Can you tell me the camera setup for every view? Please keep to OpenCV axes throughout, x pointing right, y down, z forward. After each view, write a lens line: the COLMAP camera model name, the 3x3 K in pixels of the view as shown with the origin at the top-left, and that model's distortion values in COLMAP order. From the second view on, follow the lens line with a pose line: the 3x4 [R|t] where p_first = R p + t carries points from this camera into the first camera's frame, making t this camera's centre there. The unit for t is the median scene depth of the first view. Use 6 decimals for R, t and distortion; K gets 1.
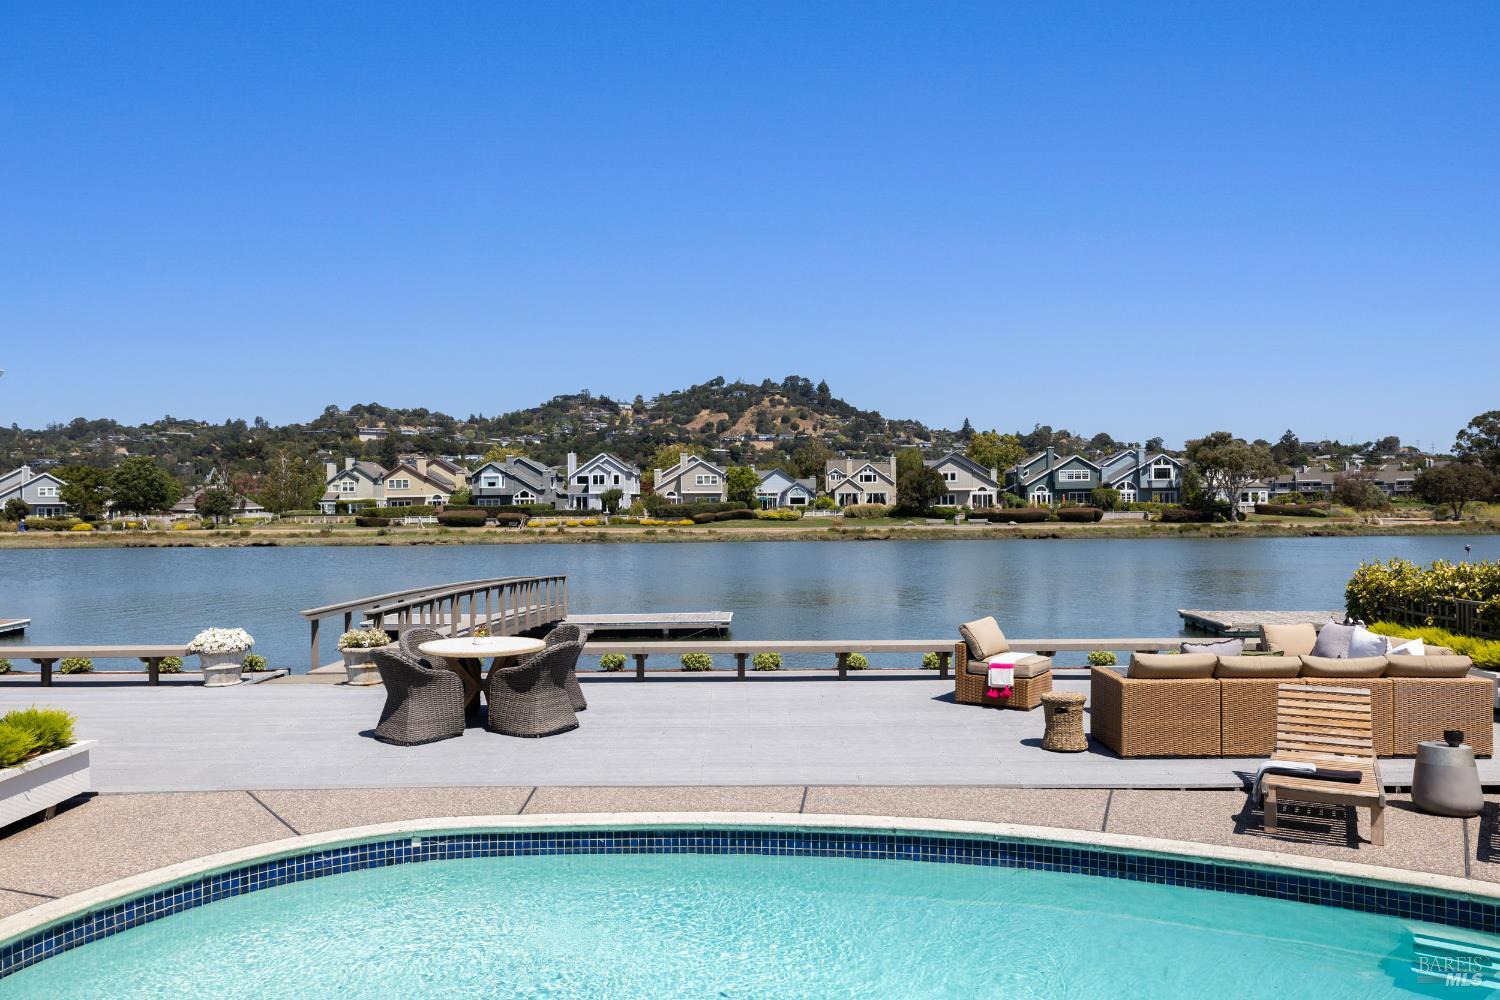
lens RADIAL K [[1078.8, 0, 740.2], [0, 1078.8, 511.0], [0, 0, 1]] dist [-0.001745, 0.002257]
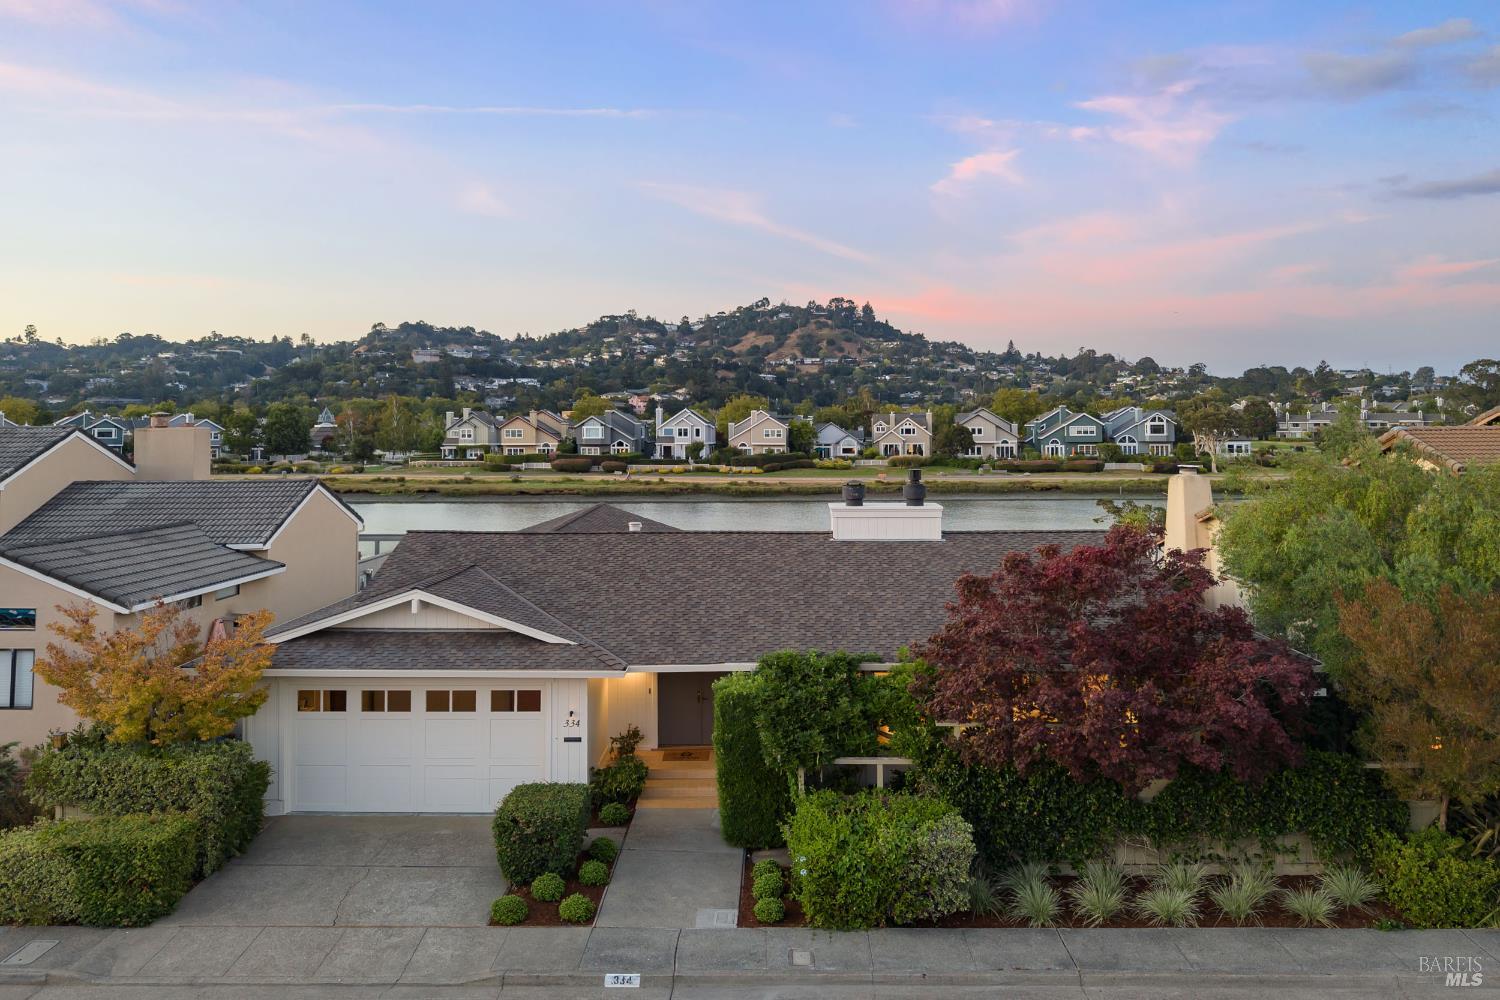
lens RADIAL K [[1072.2, 0, 759.7], [0, 1072.2, 487.5], [0, 0, 1]] dist [0.021055, -0.008122]
pose [[0.999730, 0.005882, -0.022473, -0.023895], [-0.004680, 0.998575, 0.053166, -0.040741], [0.022753, -0.053047, 0.998333, -0.245096]]
